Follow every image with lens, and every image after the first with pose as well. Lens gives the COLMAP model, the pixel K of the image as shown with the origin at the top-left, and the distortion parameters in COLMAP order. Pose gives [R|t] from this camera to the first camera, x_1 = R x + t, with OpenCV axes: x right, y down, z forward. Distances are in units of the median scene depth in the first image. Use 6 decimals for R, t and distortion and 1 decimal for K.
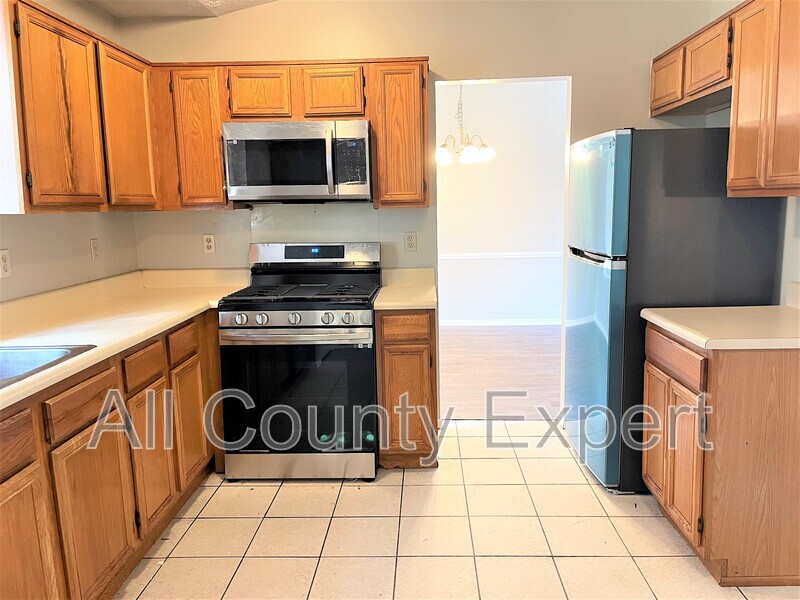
lens RADIAL K [[605.0, 0, 404.3], [0, 605.0, 292.1], [0, 0, 1]] dist [0.102131, -0.133265]
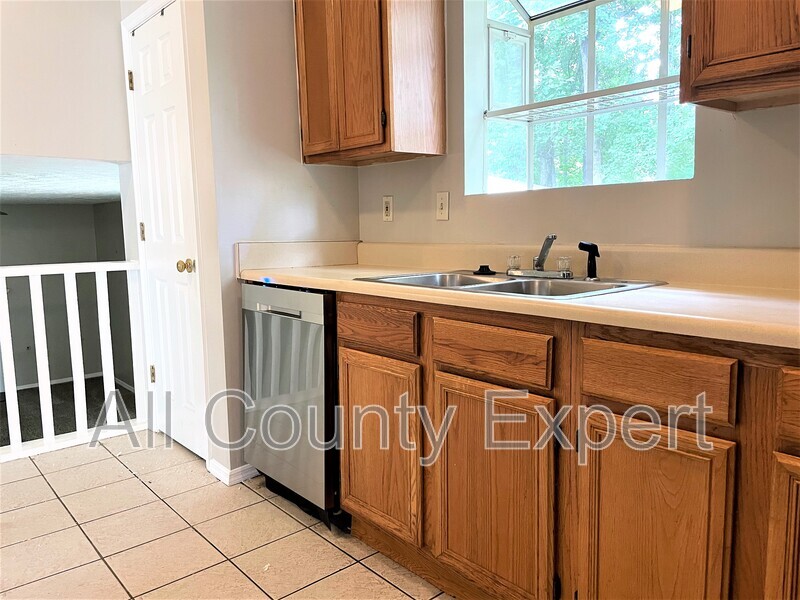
lens RADIAL K [[605.0, 0, 404.3], [0, 605.0, 292.1], [0, 0, 1]] dist [0.102131, -0.133265]
pose [[-0.732402, 0.112711, -0.671479, 0.053056], [-0.062294, 0.970974, 0.230929, -0.045273], [0.678017, 0.210962, -0.704122, 0.929427]]
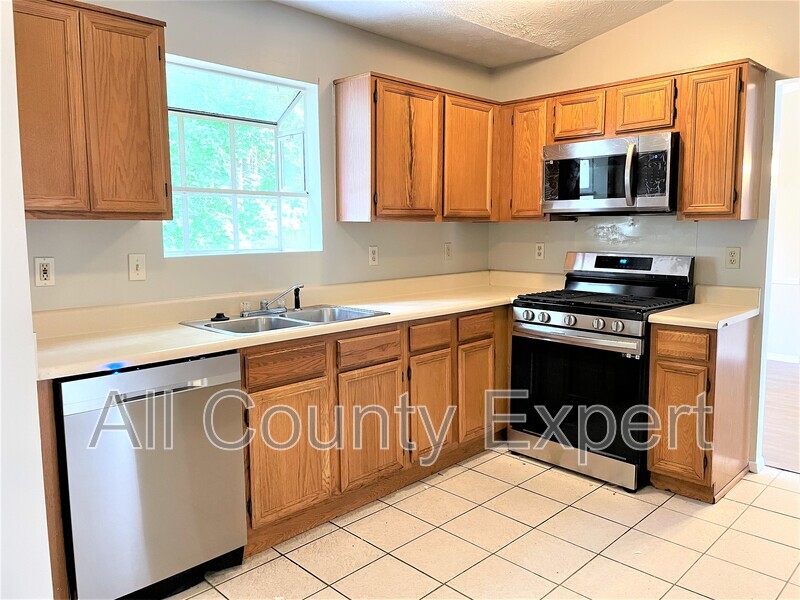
lens RADIAL K [[605.0, 0, 404.3], [0, 605.0, 292.1], [0, 0, 1]] dist [0.102131, -0.133265]
pose [[0.731378, 0.092196, -0.675711, 0.320716], [-0.108615, 0.993920, 0.018050, 0.005499], [0.673267, 0.060191, 0.736946, -0.012475]]
